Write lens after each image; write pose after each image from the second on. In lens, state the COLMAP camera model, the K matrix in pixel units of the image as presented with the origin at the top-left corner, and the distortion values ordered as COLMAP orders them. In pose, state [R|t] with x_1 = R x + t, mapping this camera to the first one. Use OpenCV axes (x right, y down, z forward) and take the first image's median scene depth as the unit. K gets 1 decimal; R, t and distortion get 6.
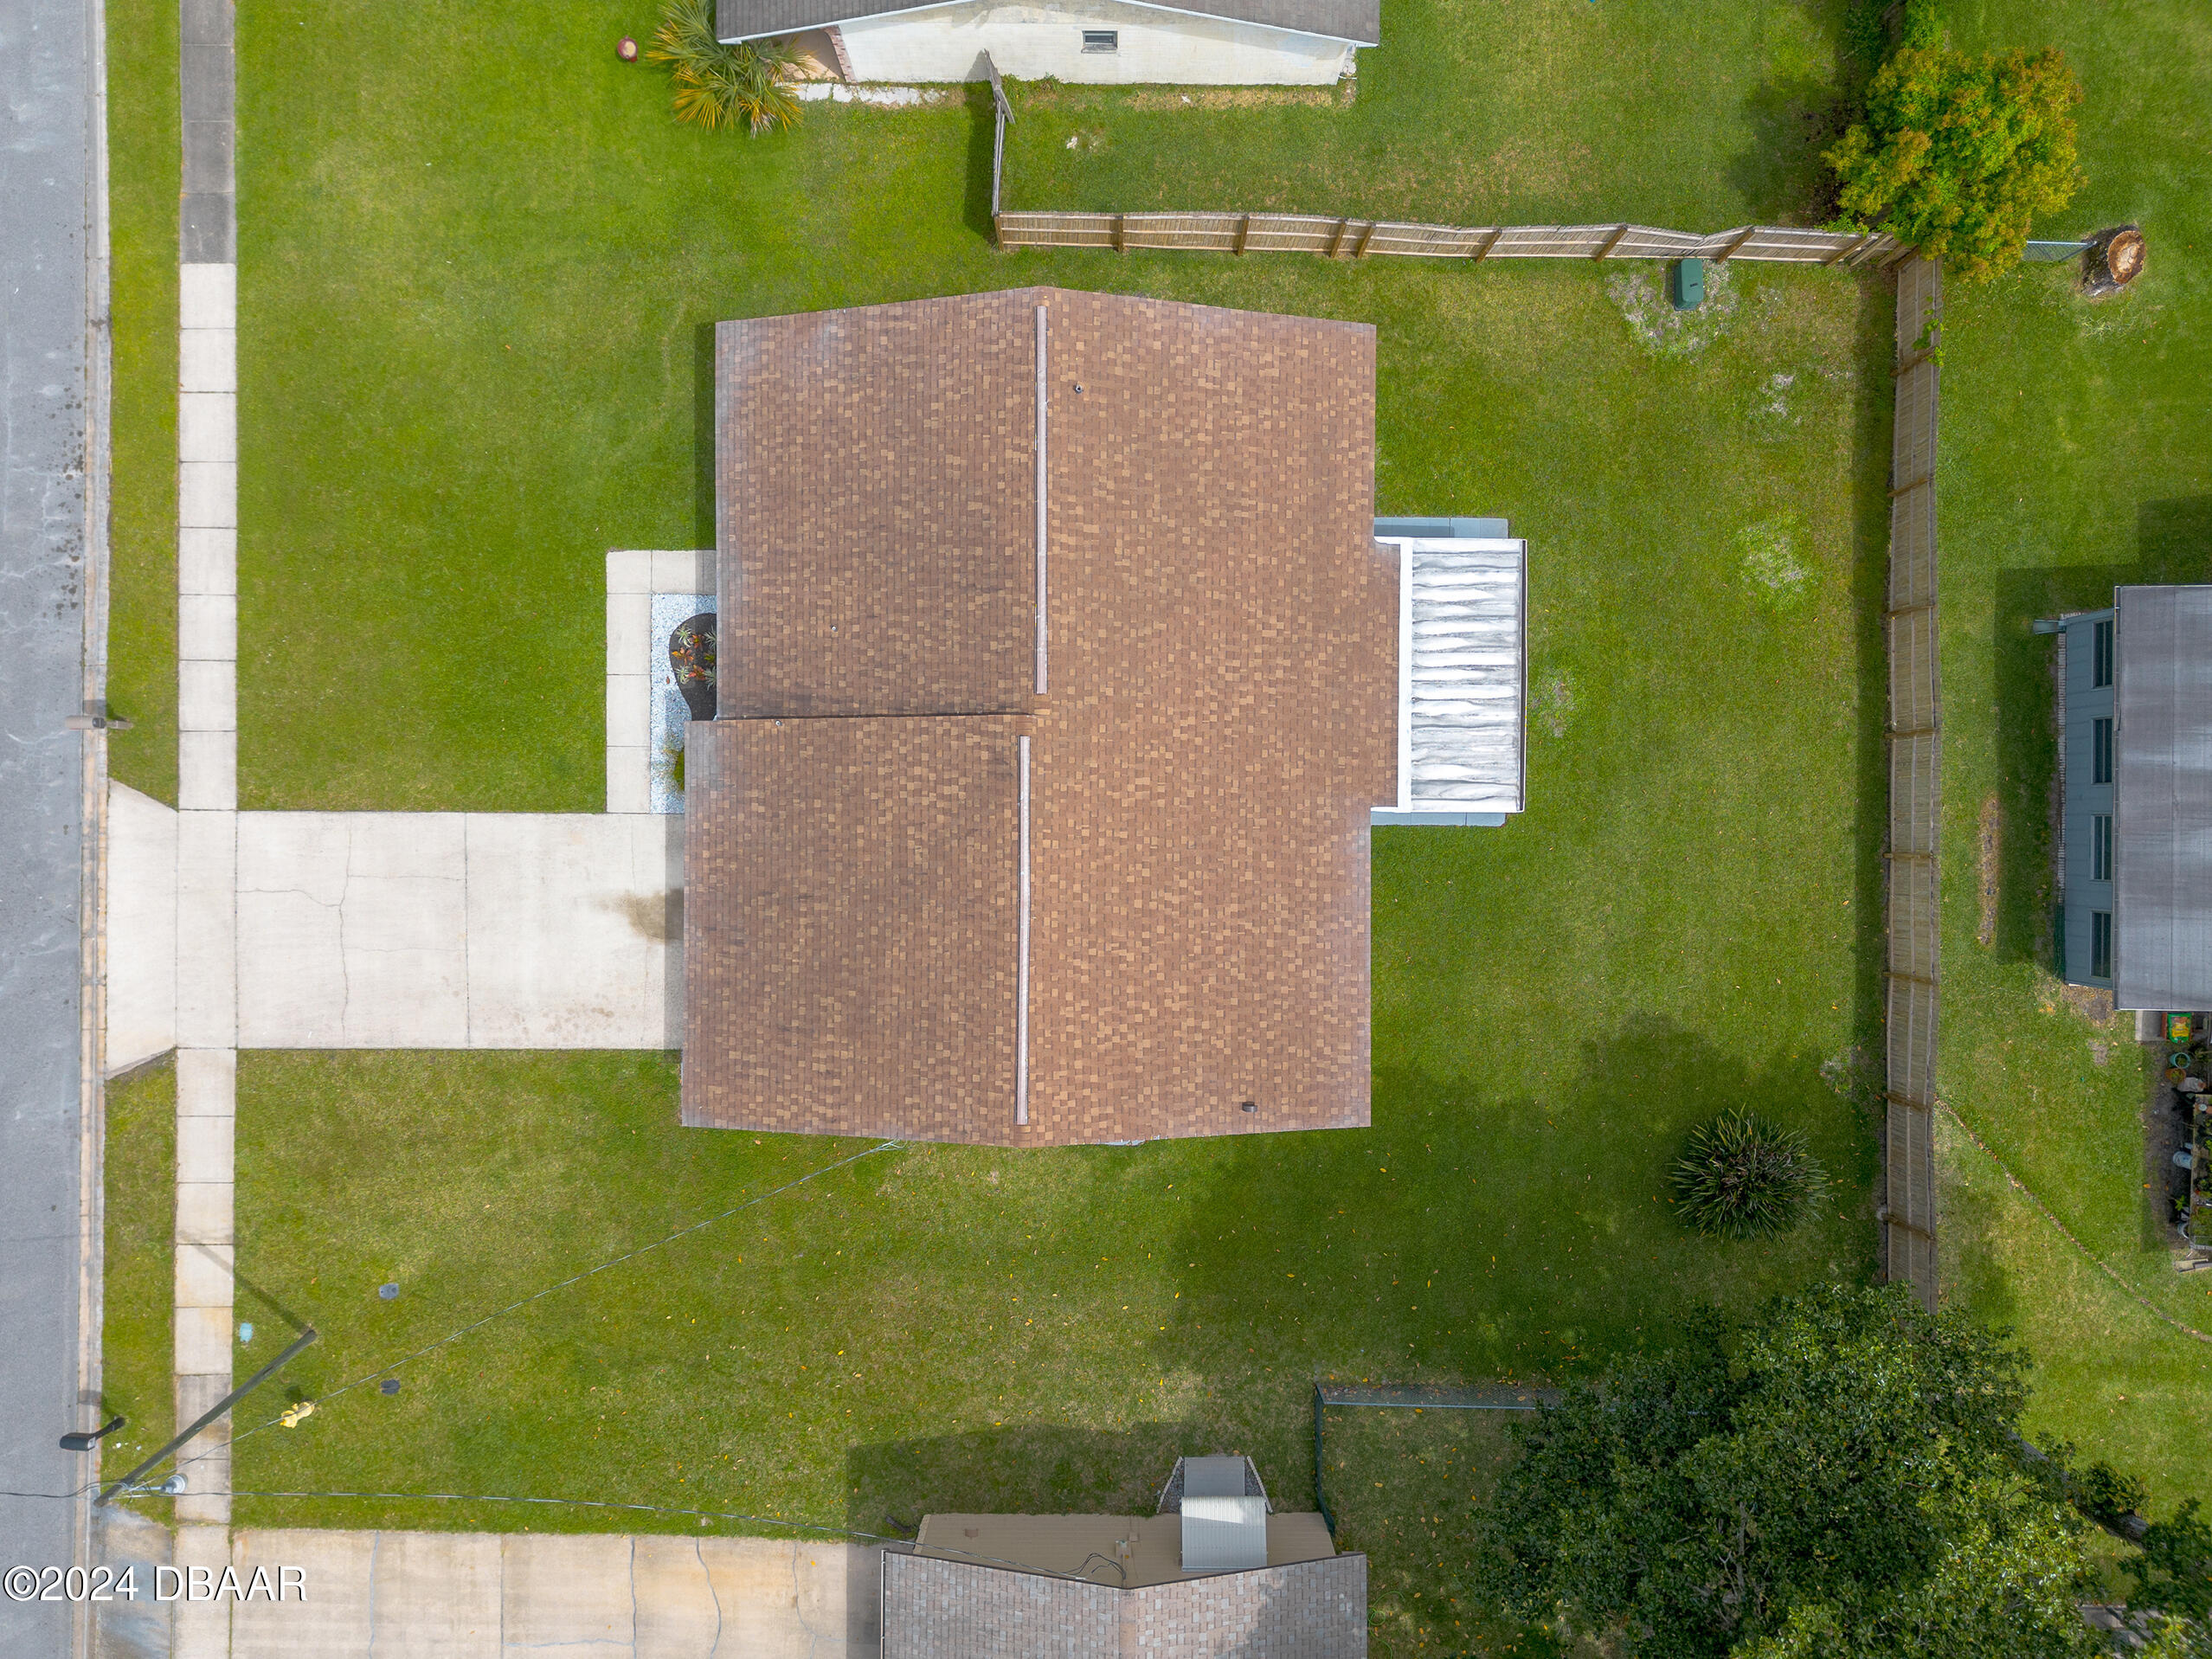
lens RADIAL K [[1580.4, 0, 1106.0], [0, 1580.4, 829.5], [0, 0, 1]] dist [0.050559, -0.046942]
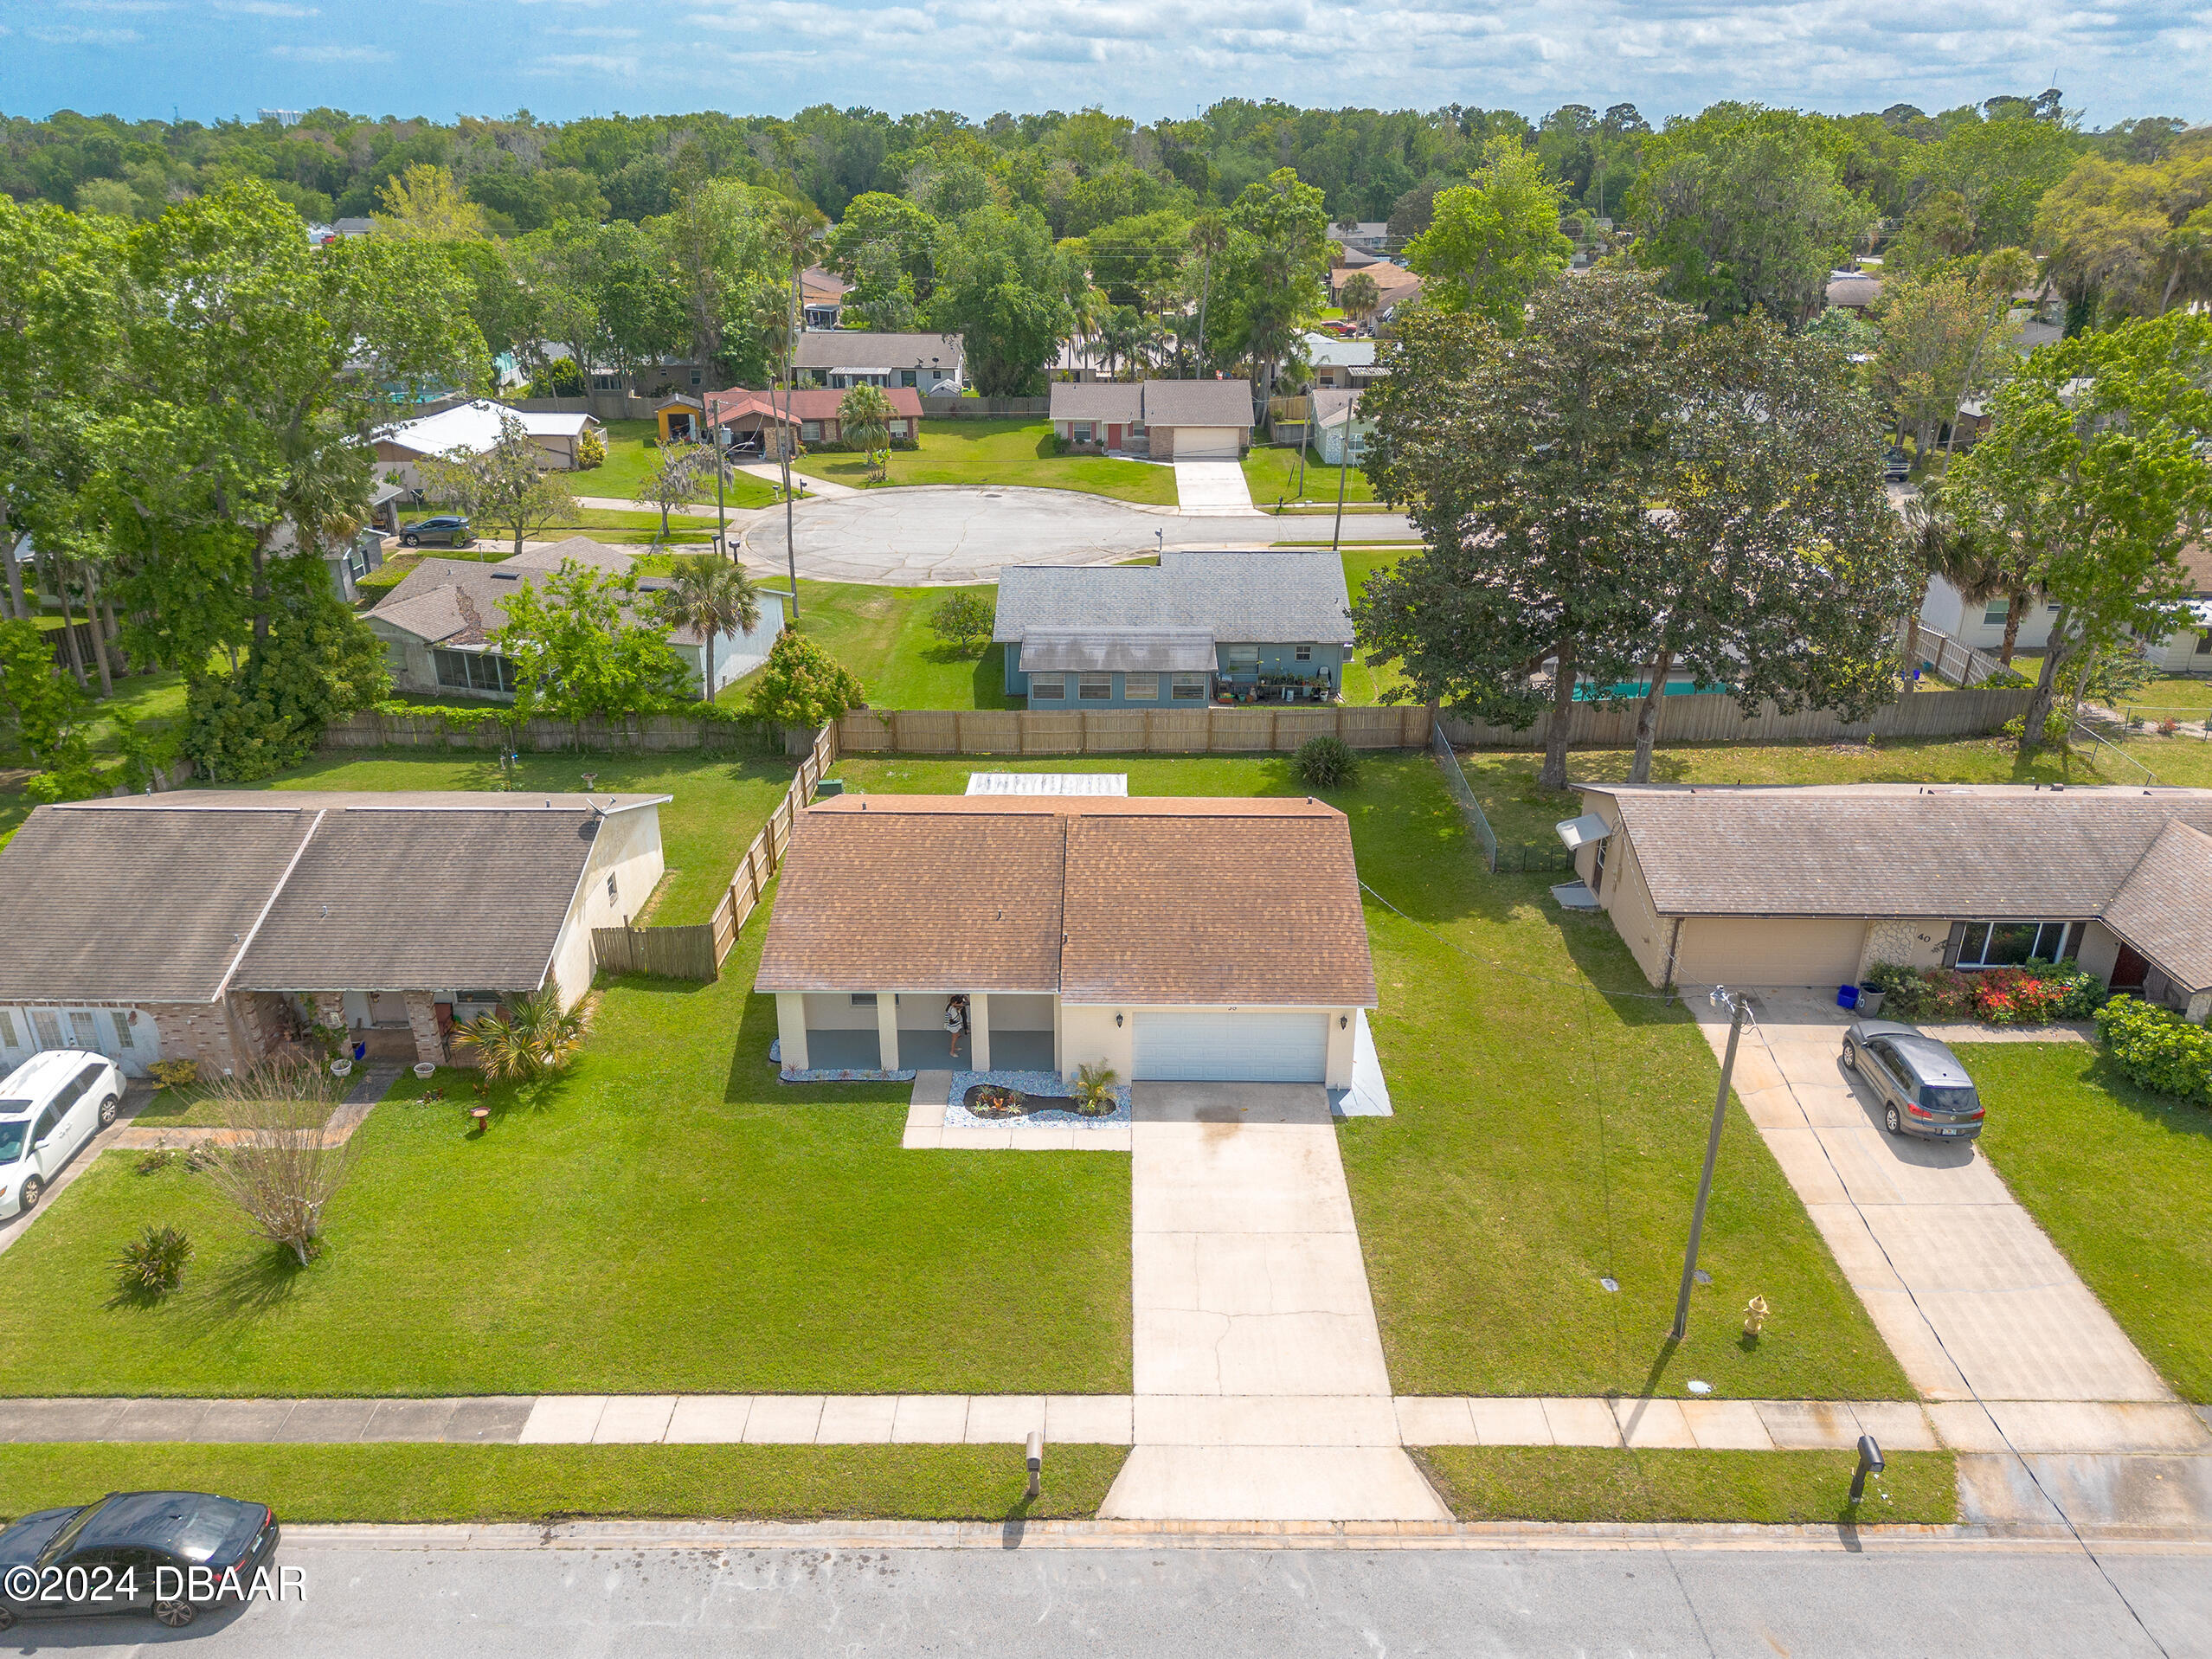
lens RADIAL K [[1558.0, 0, 1100.0], [0, 1558.0, 852.9], [0, 0, 1]] dist [0.054529, -0.039674]
pose [[0.008434, -0.411601, 0.911325, -1.240142], [0.999964, 0.003929, -0.007480, -0.025482], [-0.000502, 0.911356, 0.411620, 0.344903]]
